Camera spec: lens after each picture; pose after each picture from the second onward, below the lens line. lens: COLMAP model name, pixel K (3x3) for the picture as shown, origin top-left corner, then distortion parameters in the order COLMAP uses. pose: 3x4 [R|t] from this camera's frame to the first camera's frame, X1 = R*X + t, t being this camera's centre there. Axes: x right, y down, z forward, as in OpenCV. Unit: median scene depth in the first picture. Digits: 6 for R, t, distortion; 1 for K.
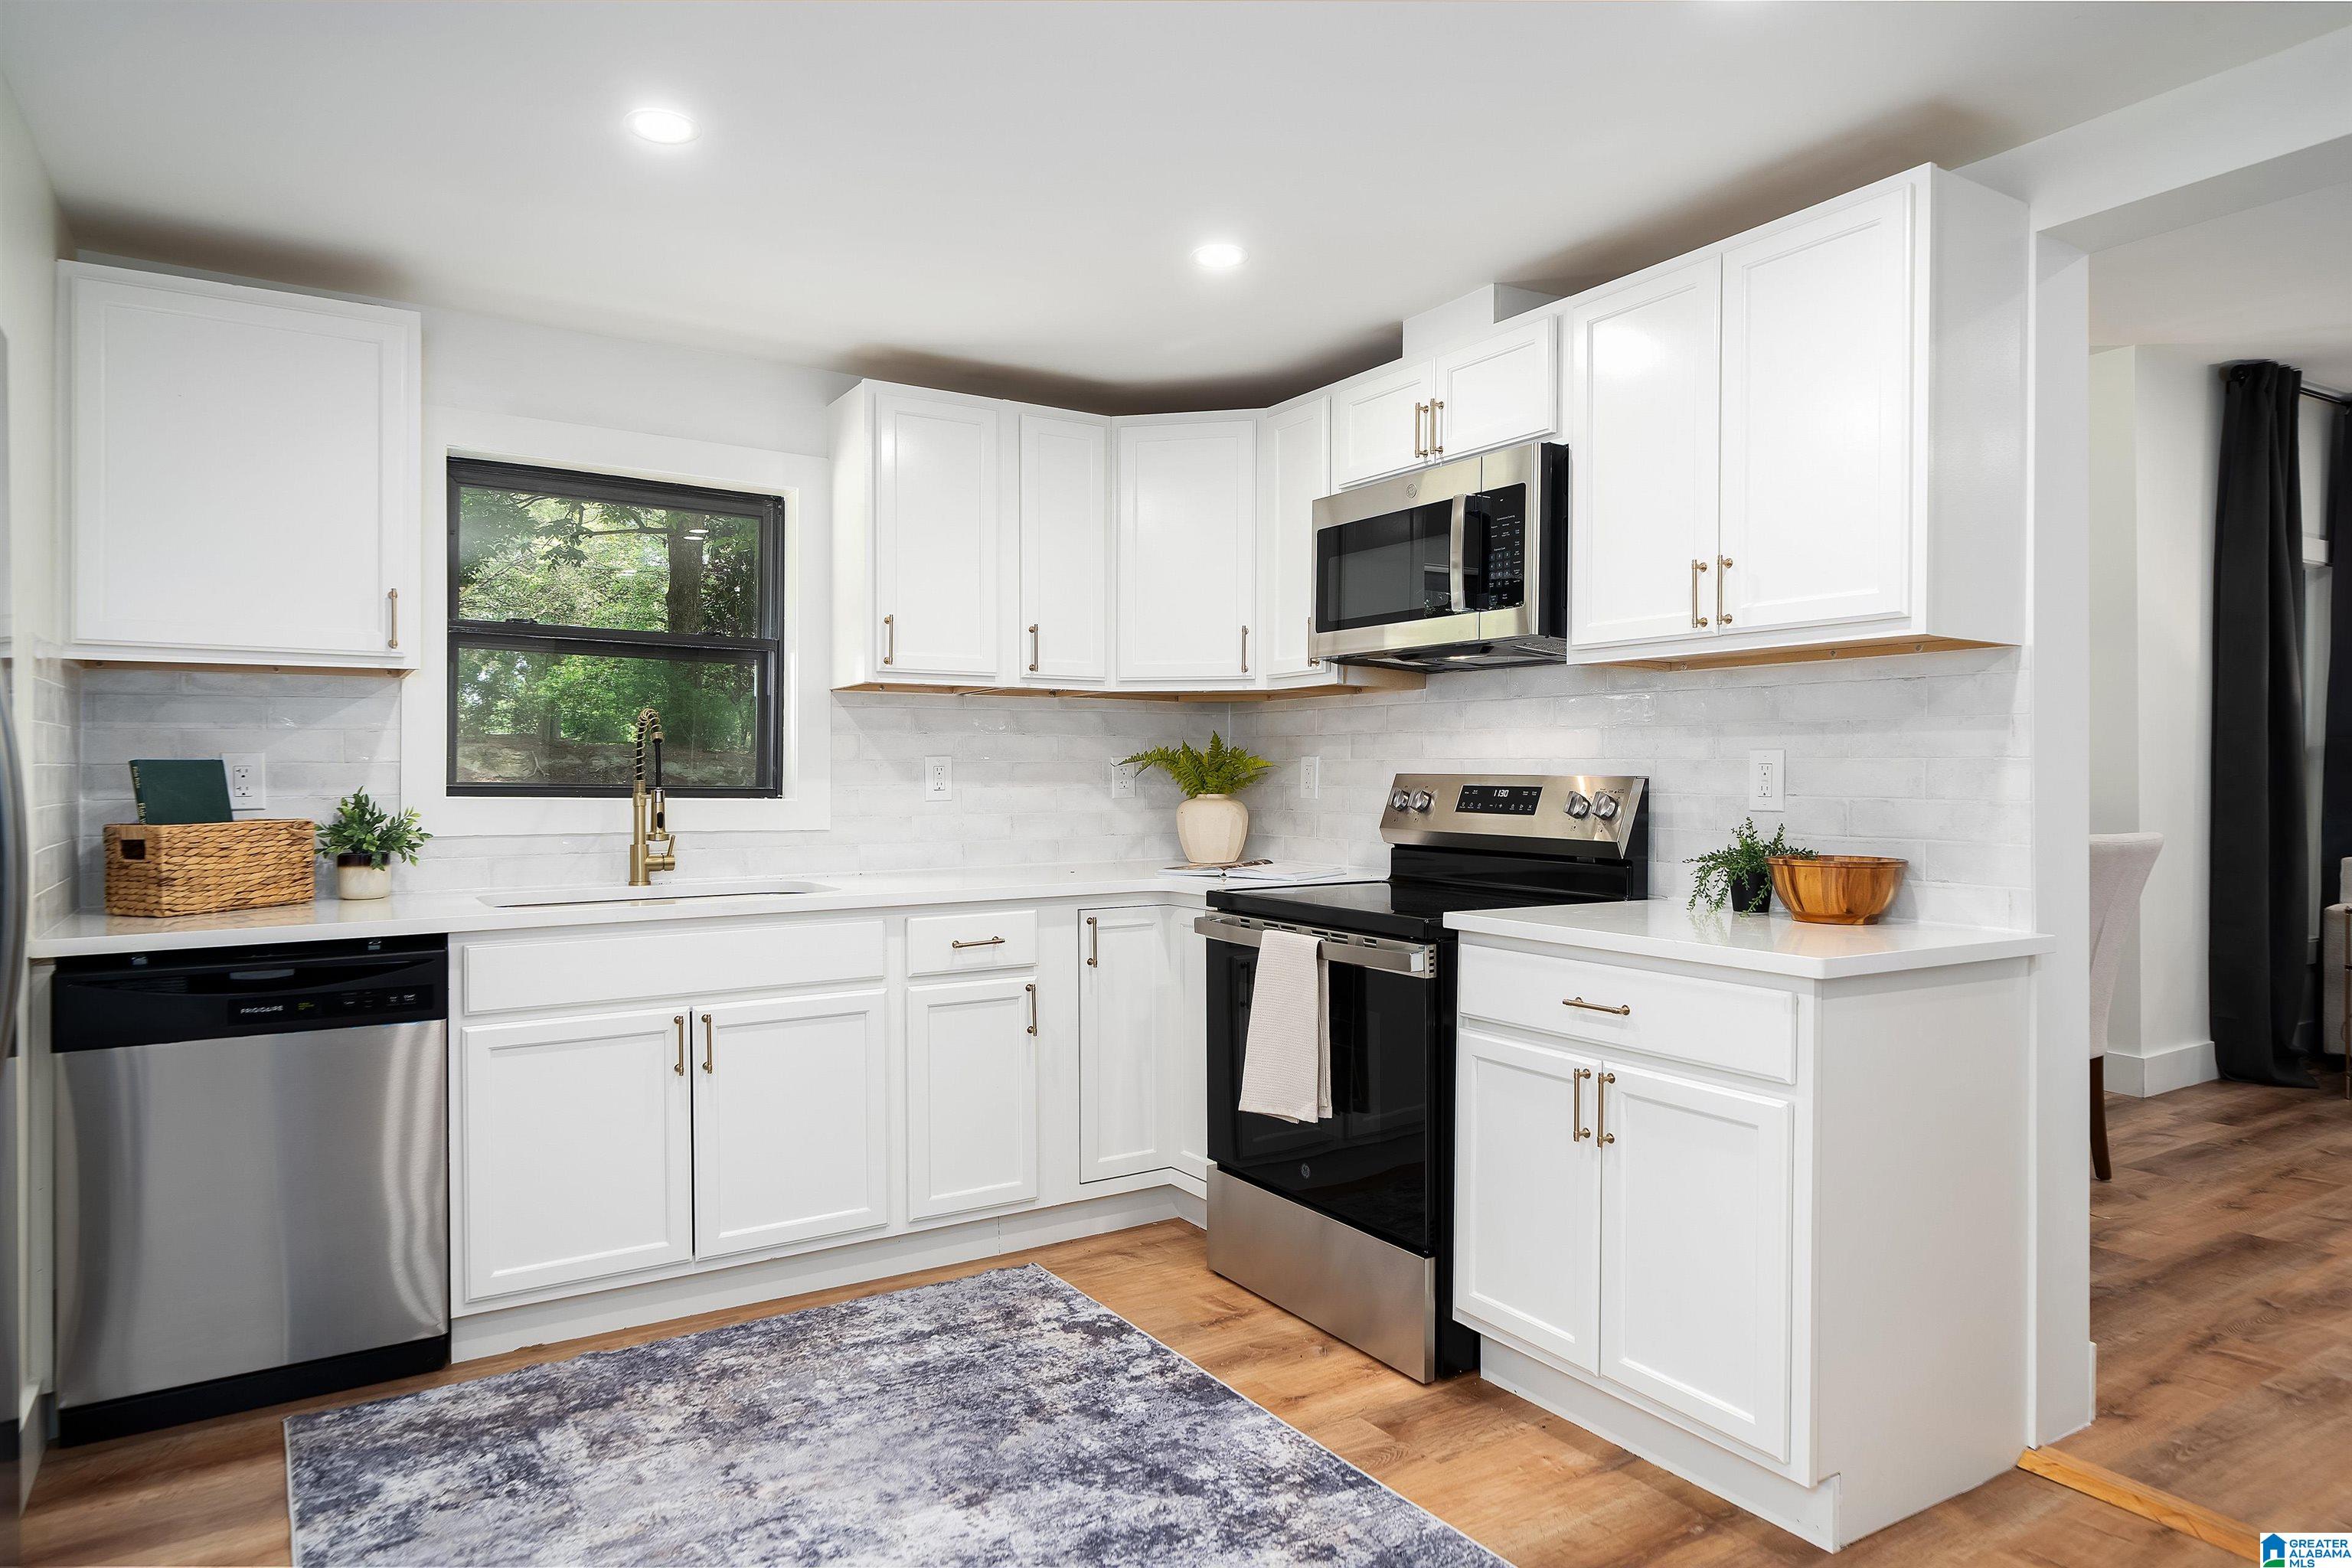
lens RADIAL K [[1426.1, 0, 1181.1], [0, 1426.1, 799.7], [0, 0, 1]] dist [0.002254, 0.002638]
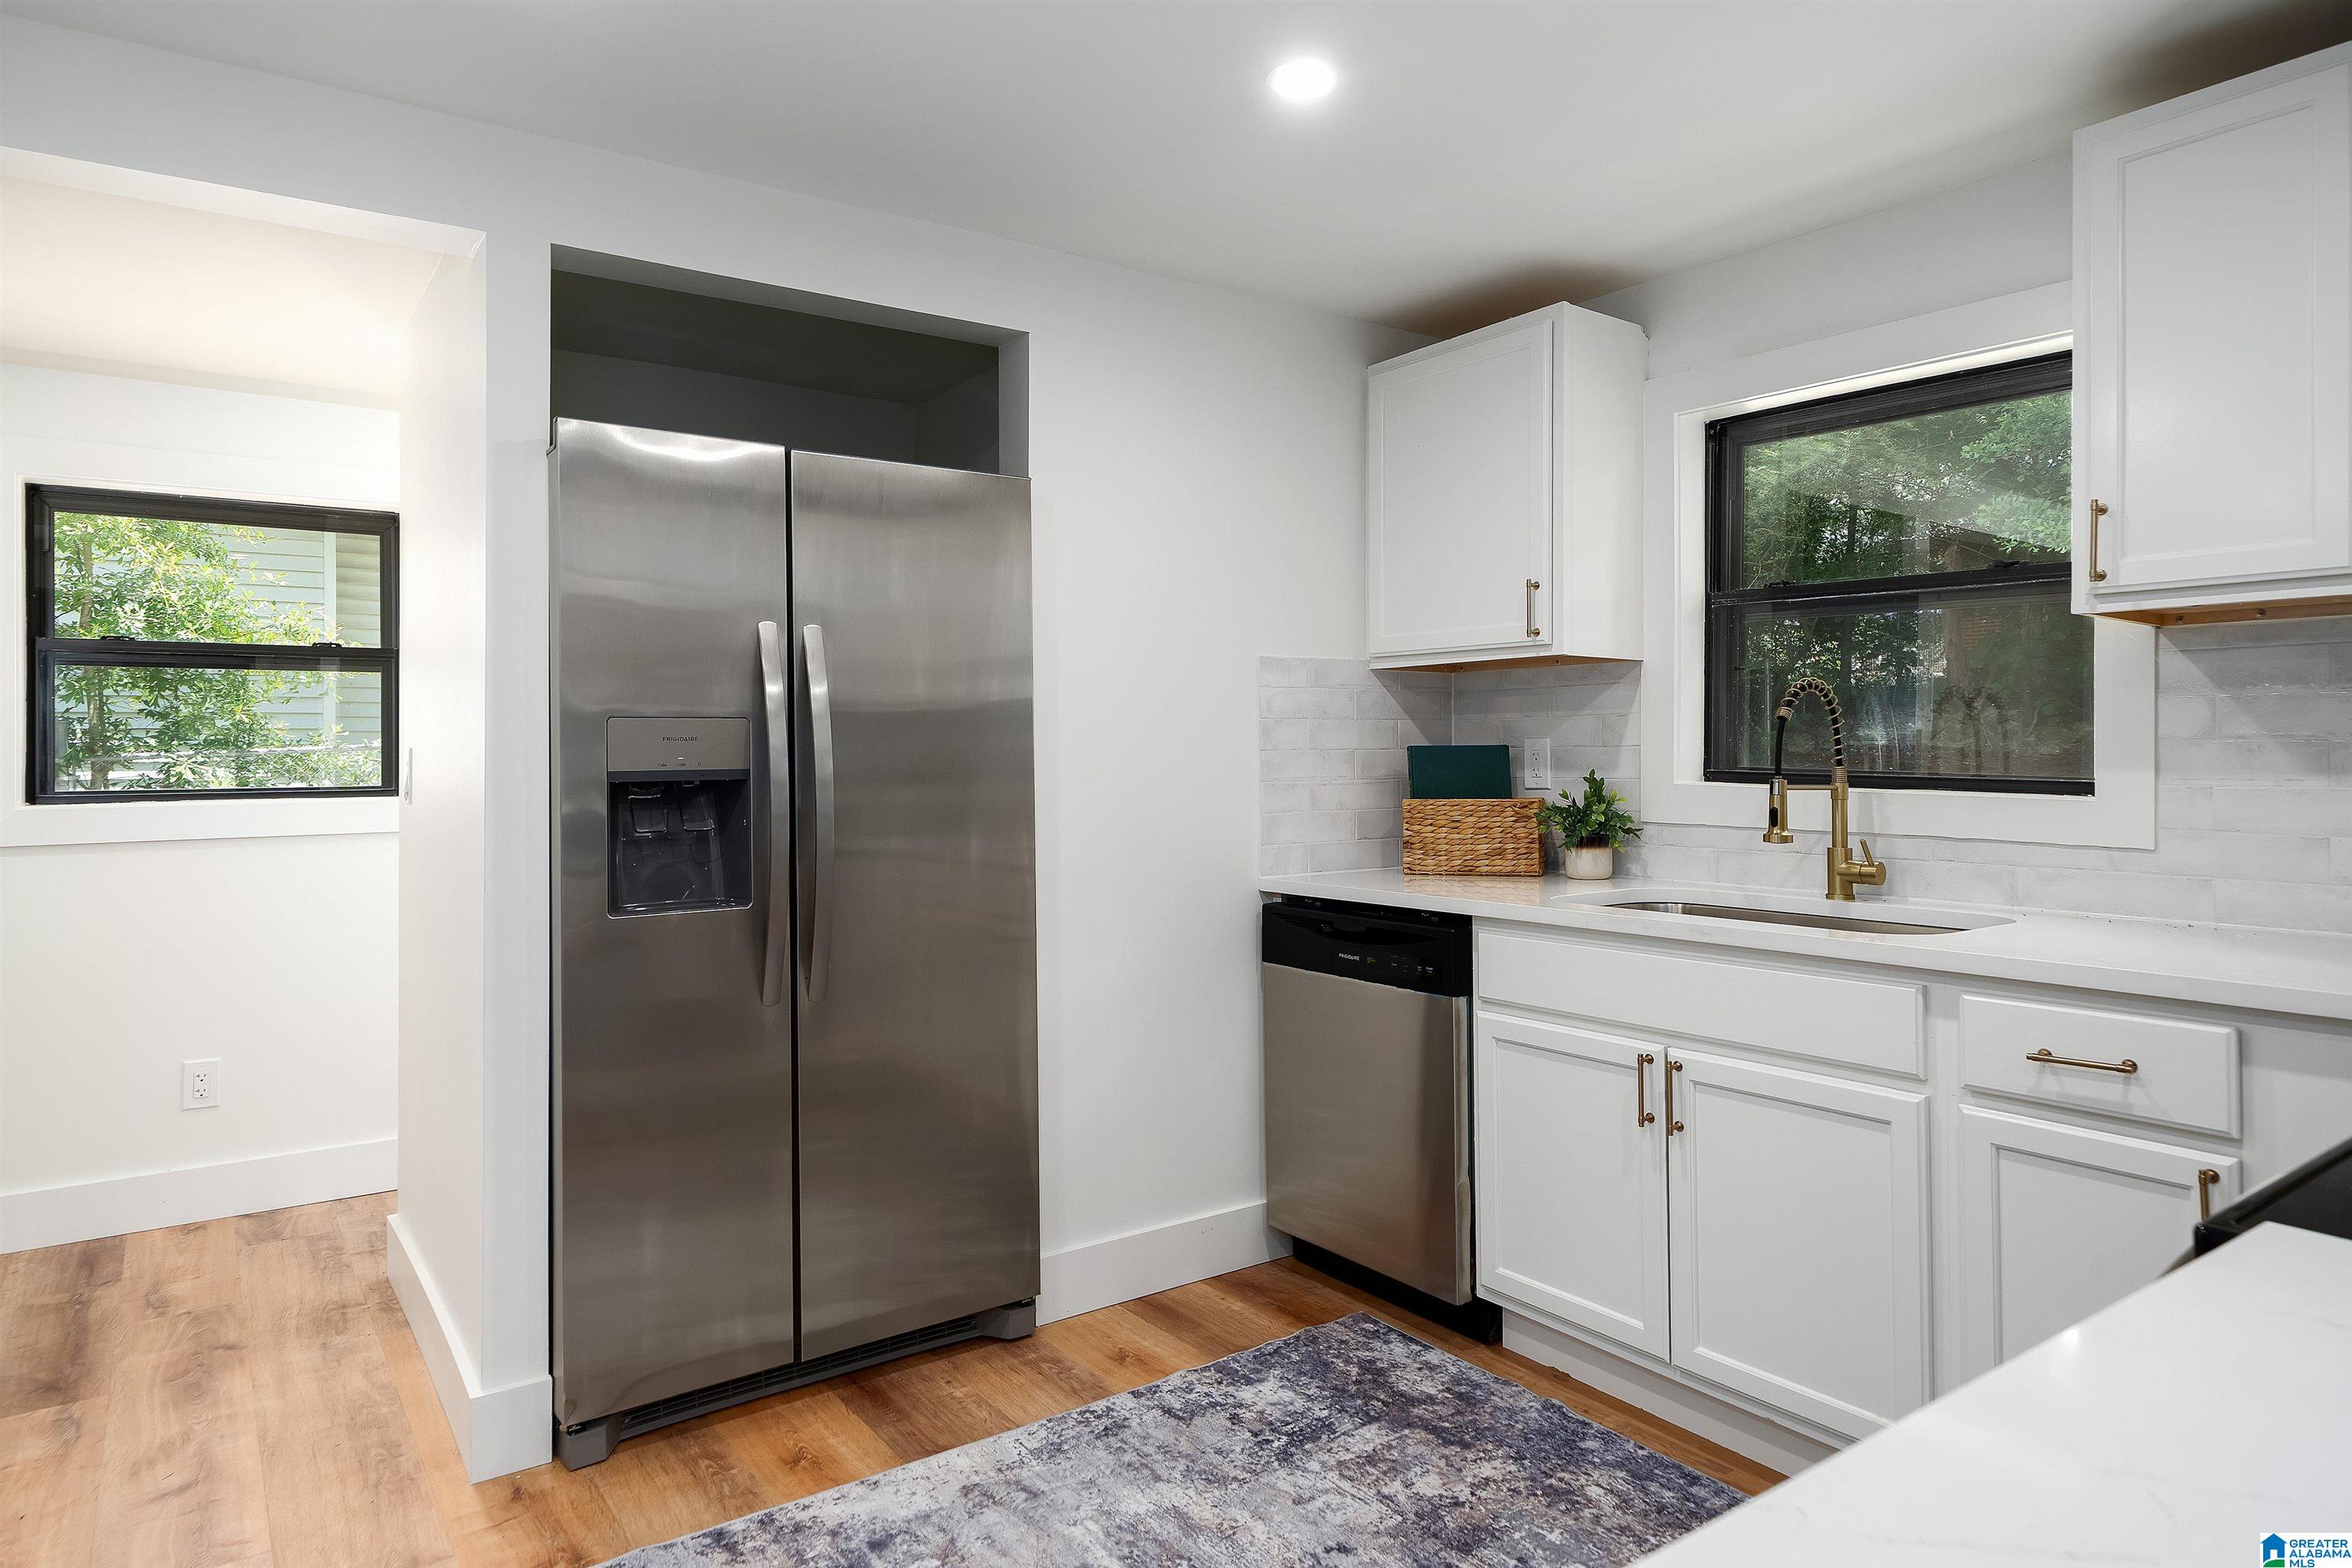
lens RADIAL K [[1382.9, 0, 1169.7], [0, 1382.9, 747.8], [0, 0, 1]] dist [0.001768, 0.000525]
pose [[0.055886, -0.001044, -0.998437, 0.441584], [-0.018208, 0.999832, -0.002065, -0.018853], [0.998271, 0.018295, 0.055858, 0.696889]]
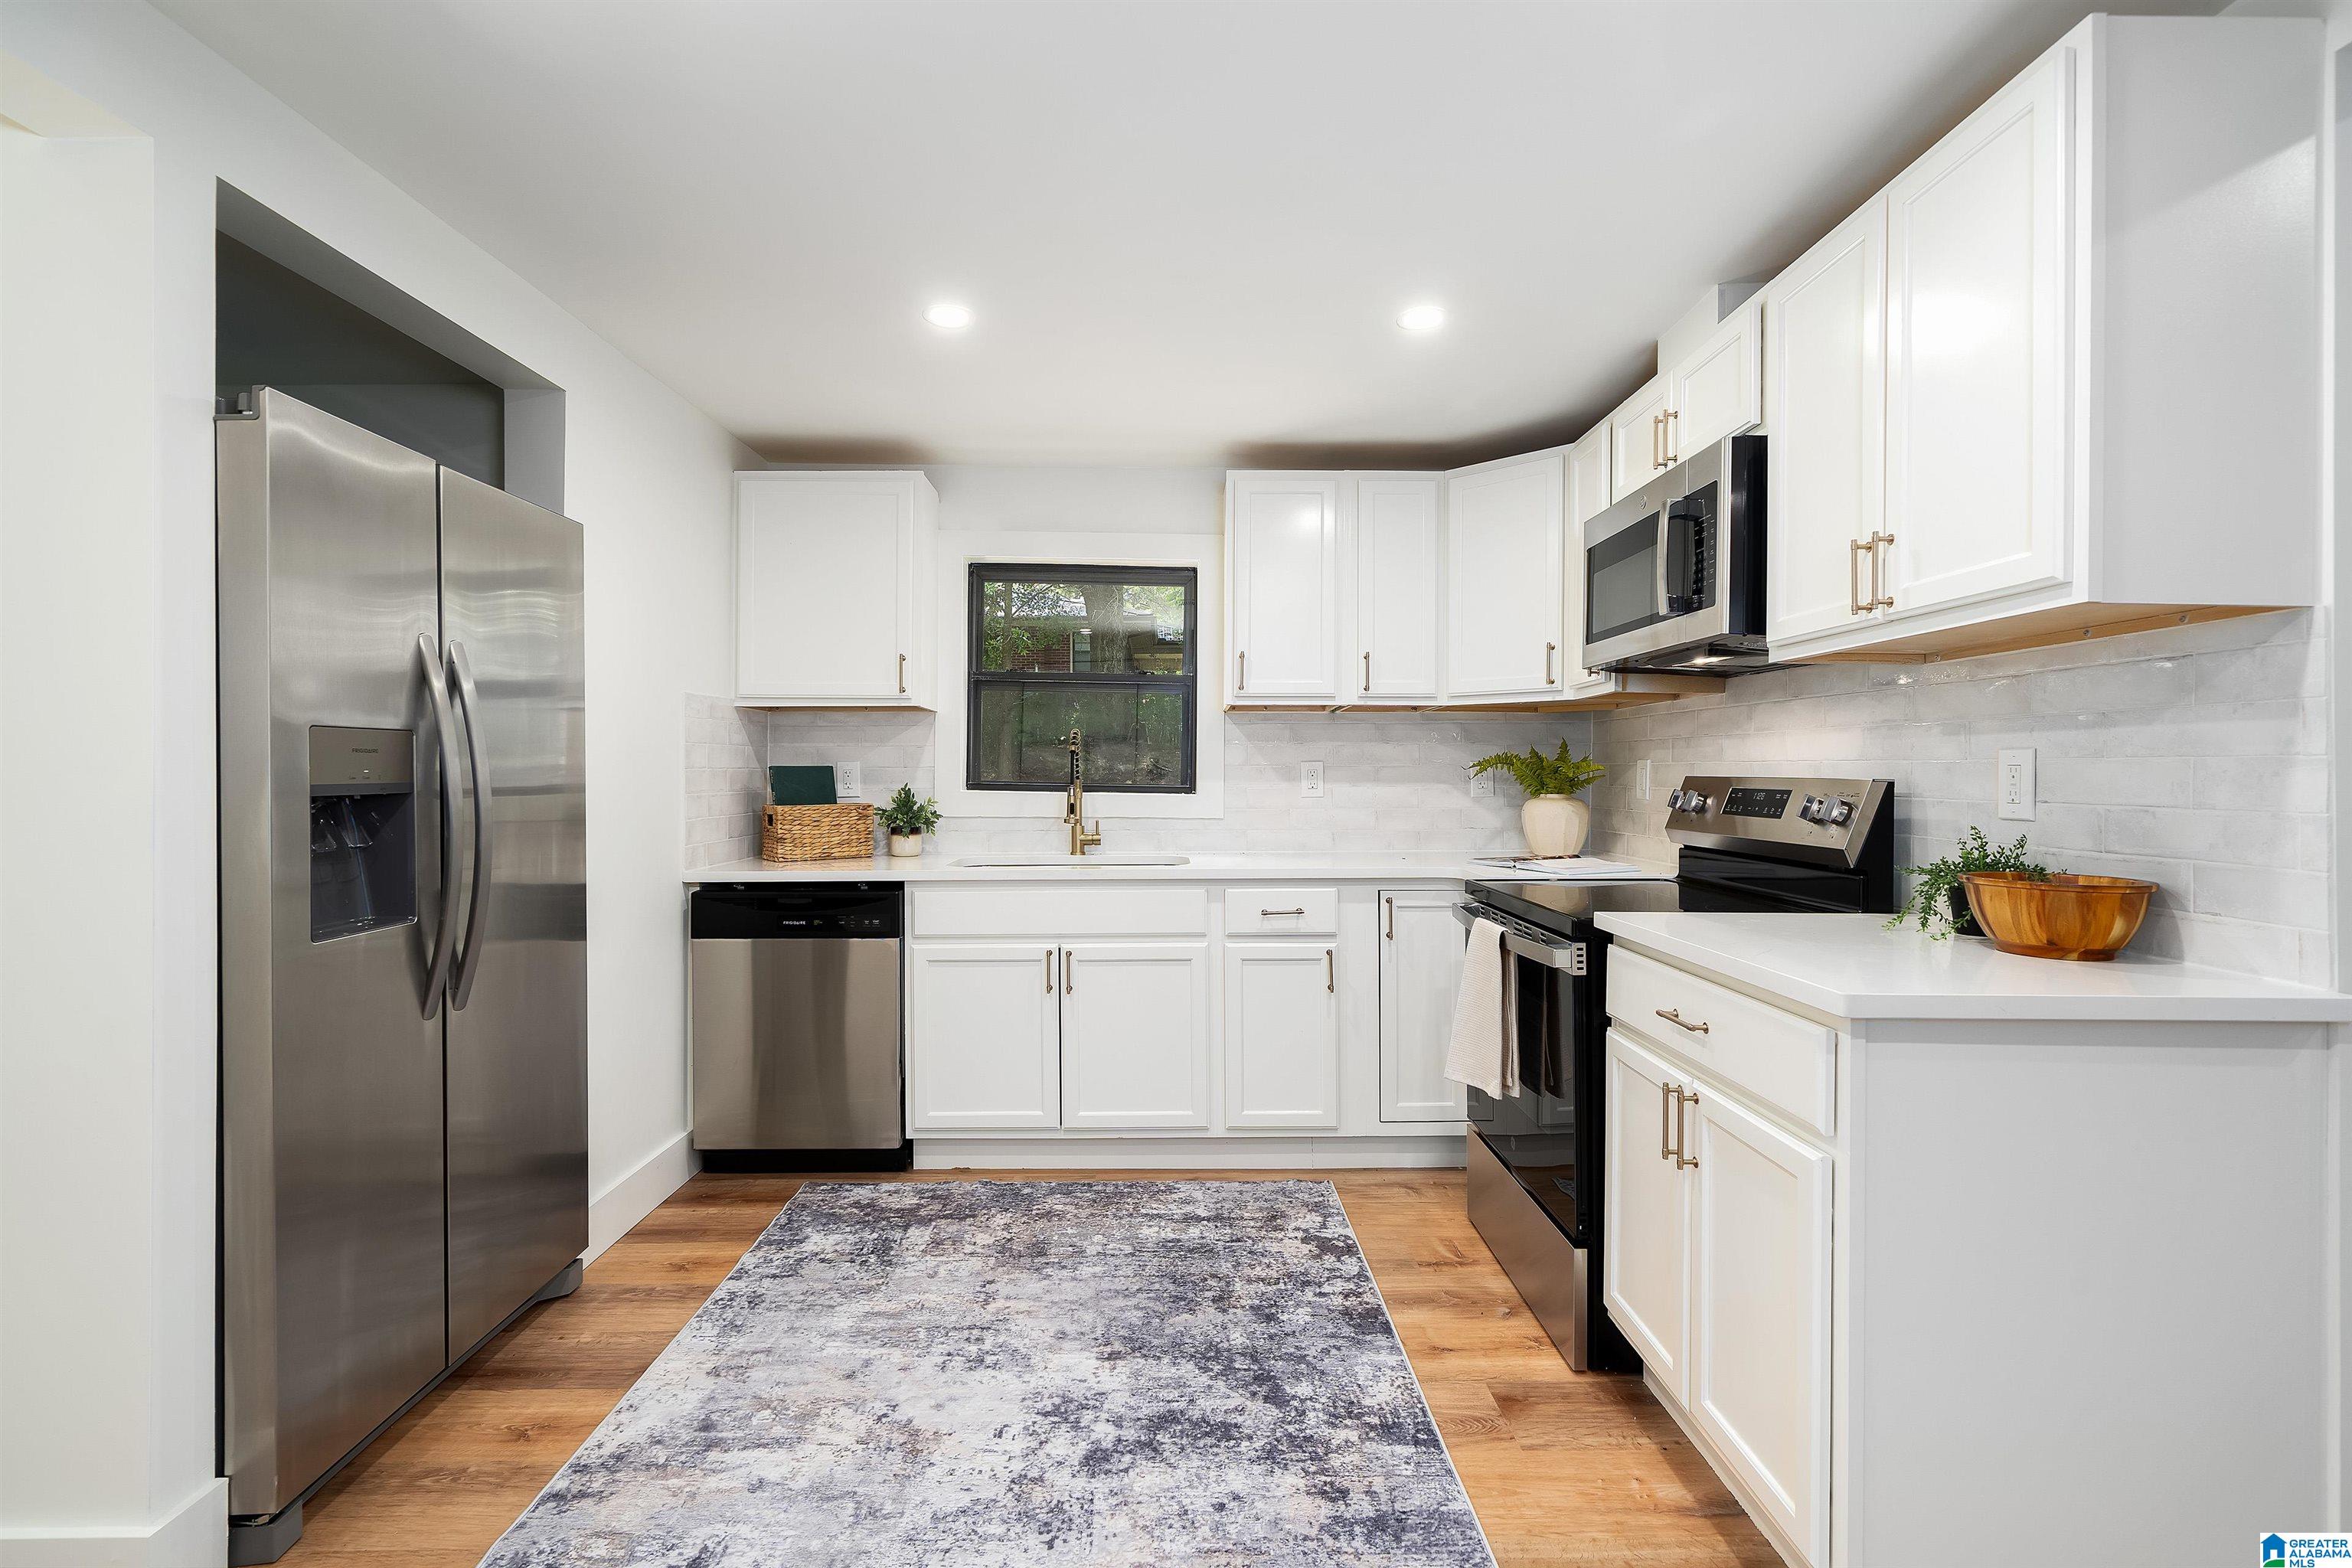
lens RADIAL K [[1092.2, 0, 1176.0], [0, 1092.2, 784.0], [0, 0, 1]] dist [-0.001055, -0.000069]
pose [[0.849444, 0.005920, -0.527645, 0.319935], [-0.011940, 0.999897, -0.008004, -0.002414], [0.527544, 0.013099, 0.849427, 0.166789]]
